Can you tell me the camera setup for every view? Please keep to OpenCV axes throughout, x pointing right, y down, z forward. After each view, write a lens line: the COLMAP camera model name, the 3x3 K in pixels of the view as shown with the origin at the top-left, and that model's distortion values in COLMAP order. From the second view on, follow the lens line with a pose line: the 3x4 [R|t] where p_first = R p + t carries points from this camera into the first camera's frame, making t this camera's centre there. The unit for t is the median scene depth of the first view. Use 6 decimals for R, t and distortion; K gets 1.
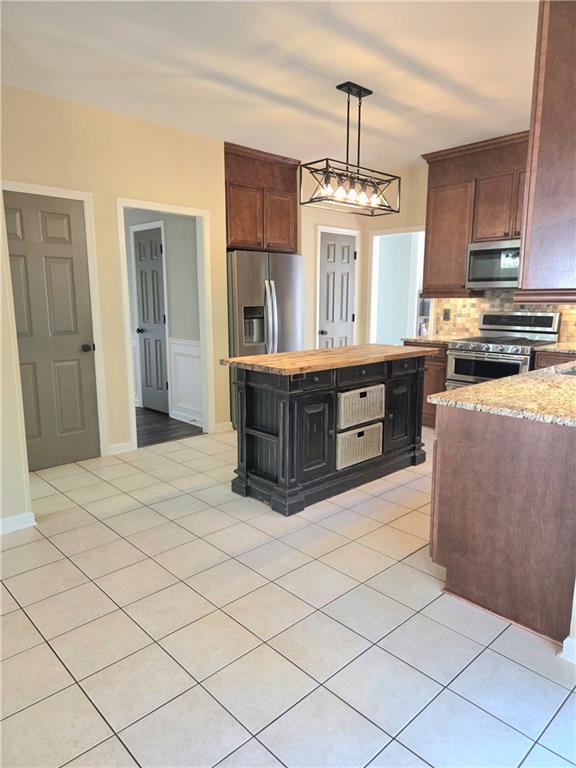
lens RADIAL K [[523.6, 0, 285.9], [0, 523.6, 378.2], [0, 0, 1]] dist [0.115676, 0.005190]
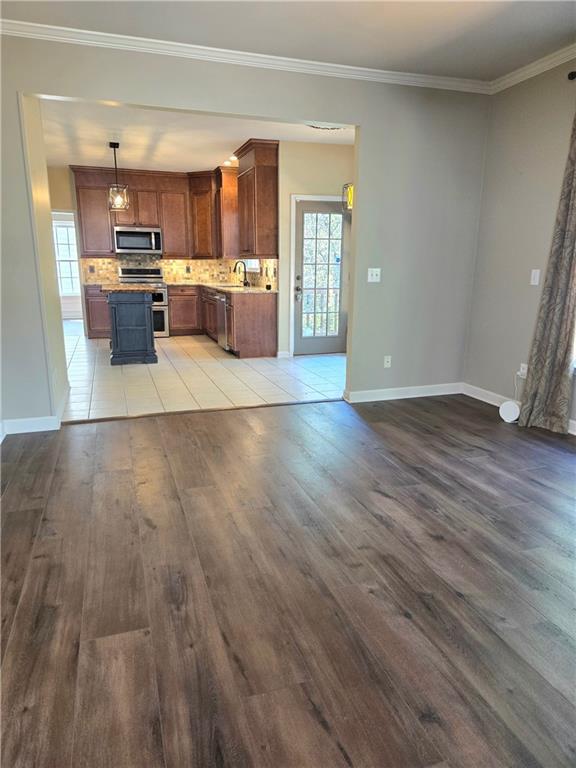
lens RADIAL K [[523.6, 0, 287.1], [0, 523.6, 382.5], [0, 0, 1]] dist [0.115676, 0.005190]
pose [[0.408969, -0.199843, 0.890397, -0.984151], [0.150761, 0.977115, 0.150059, 0.062375], [-0.900008, 0.072868, 0.429739, -0.197628]]
